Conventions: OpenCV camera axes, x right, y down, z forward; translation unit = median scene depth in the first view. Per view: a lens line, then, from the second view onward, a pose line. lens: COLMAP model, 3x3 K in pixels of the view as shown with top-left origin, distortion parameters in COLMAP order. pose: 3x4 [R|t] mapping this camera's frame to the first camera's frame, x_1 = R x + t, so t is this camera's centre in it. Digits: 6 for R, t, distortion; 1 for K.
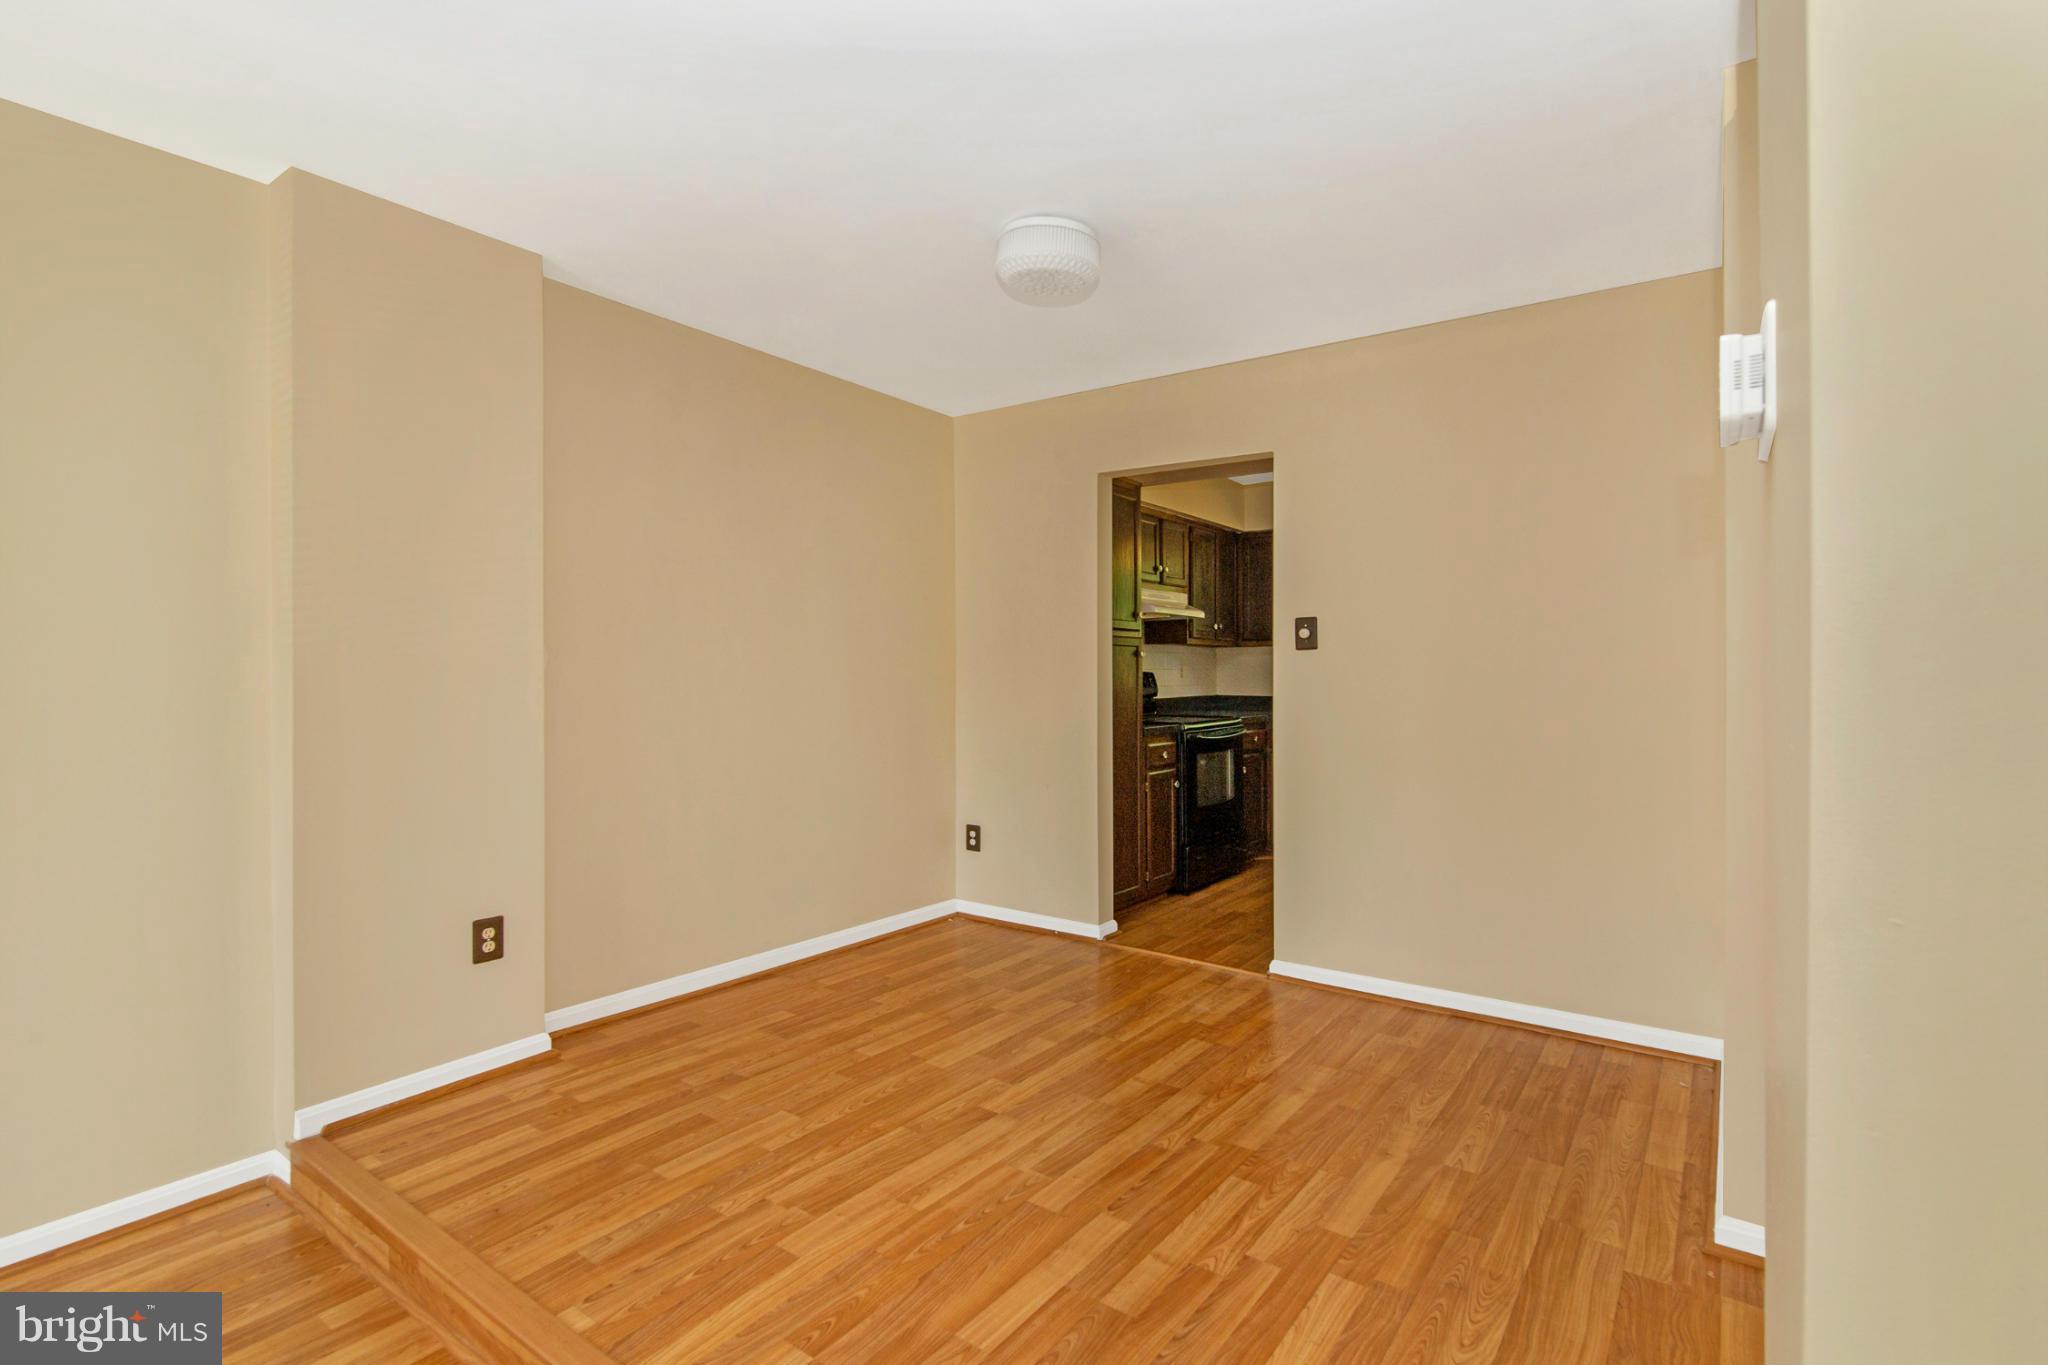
lens RADIAL K [[964.9, 0, 1023.9], [0, 964.9, 664.6], [0, 0, 1]] dist [-0.003084, -0.000785]
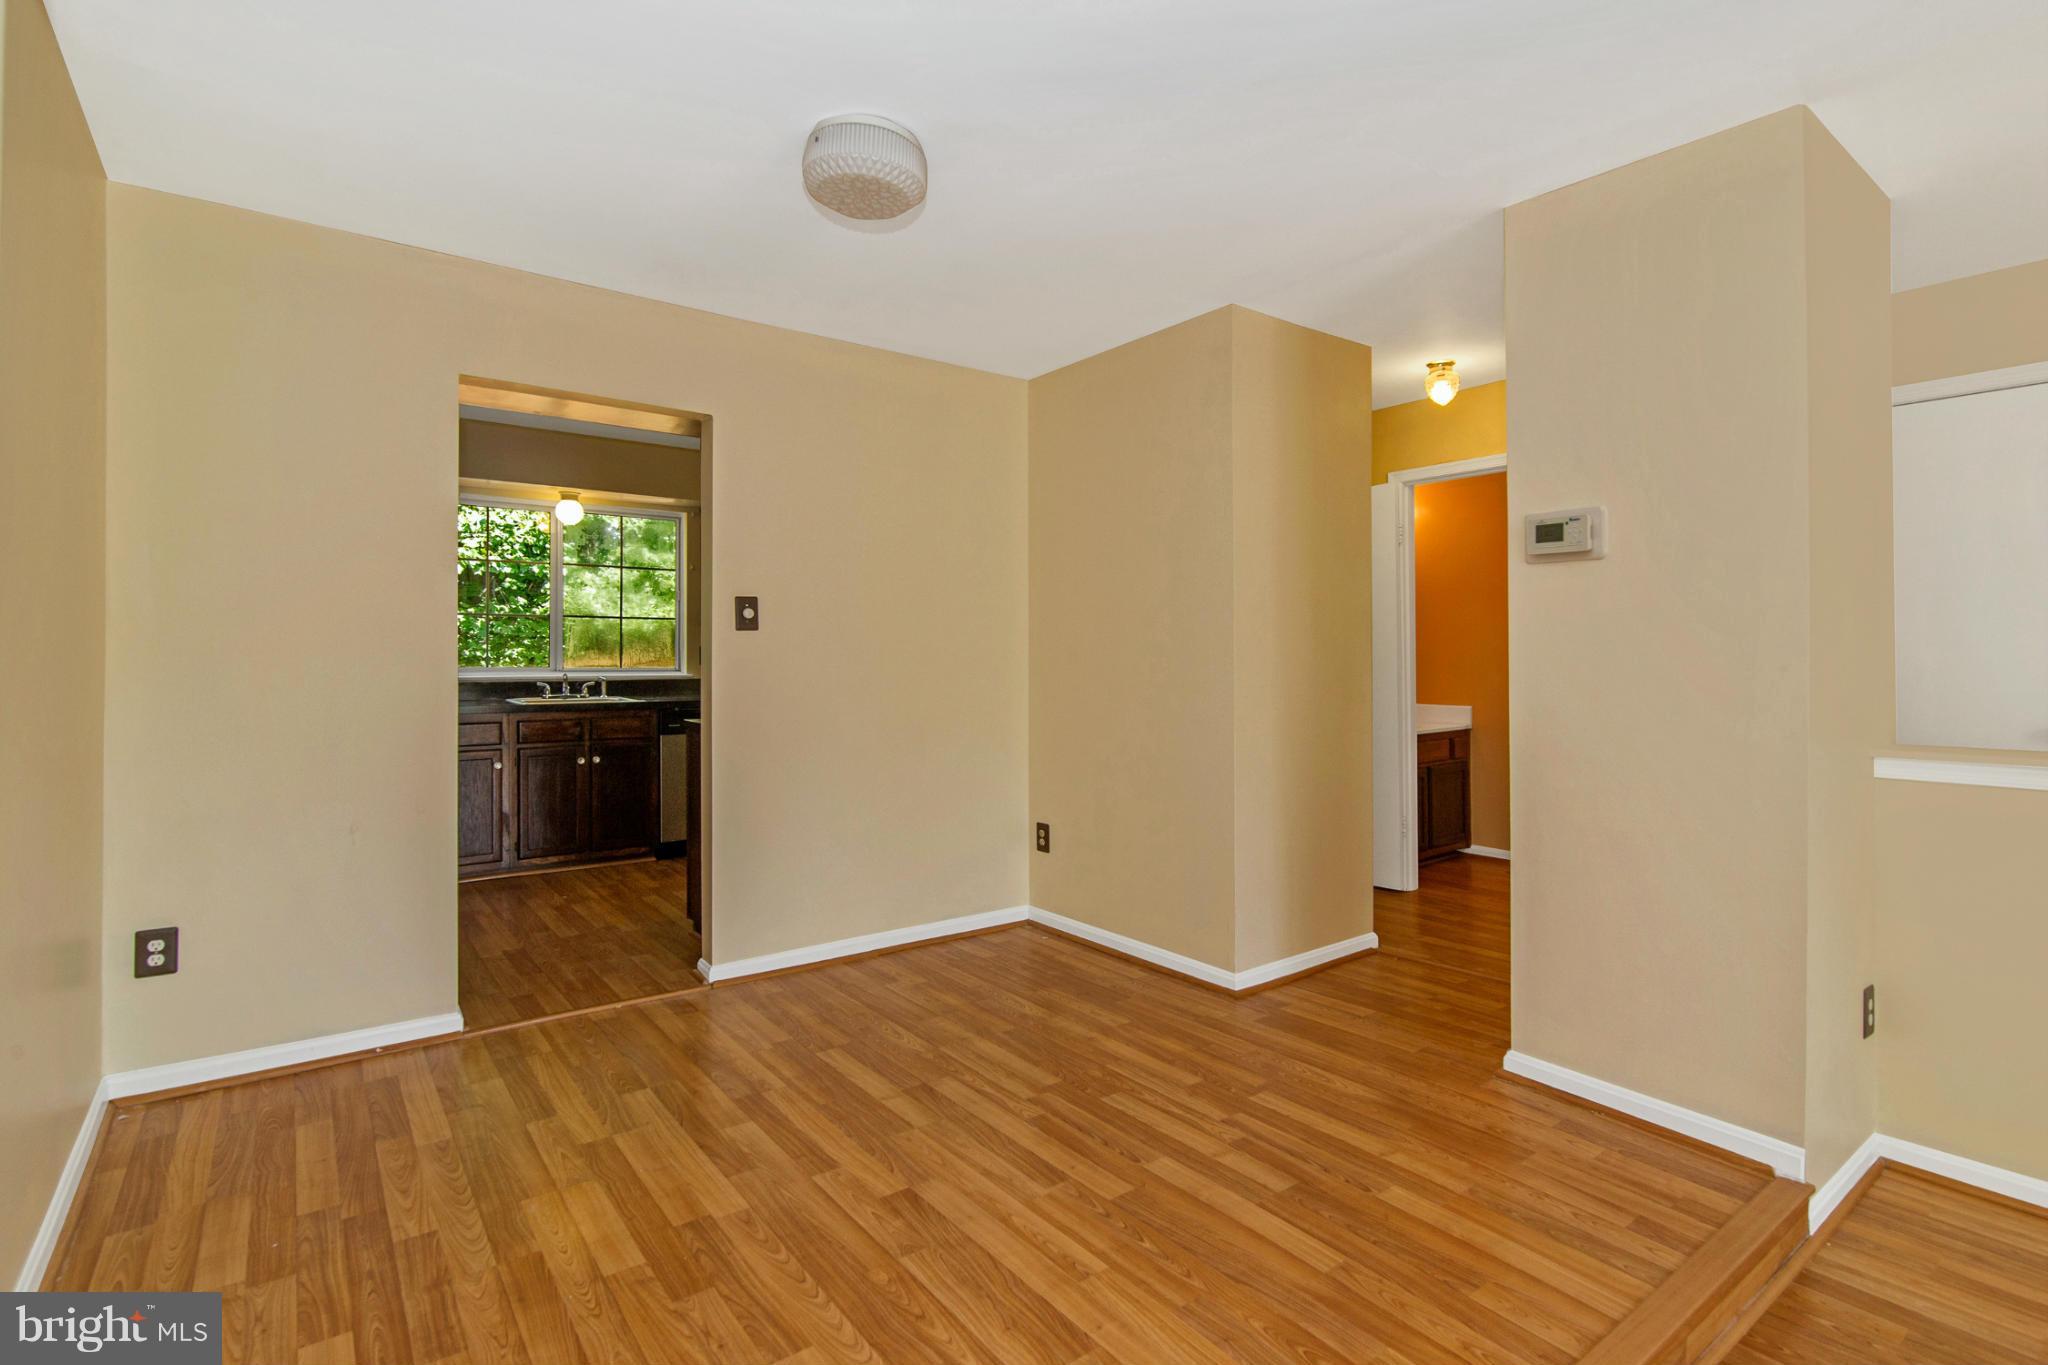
lens RADIAL K [[964.9, 0, 1023.9], [0, 964.9, 664.6], [0, 0, 1]] dist [-0.003084, -0.000785]
pose [[0.293116, -0.009385, 0.956031, -0.739239], [-0.011313, 0.999848, 0.013283, 0.003530], [-0.956010, -0.014709, 0.292965, 0.629229]]
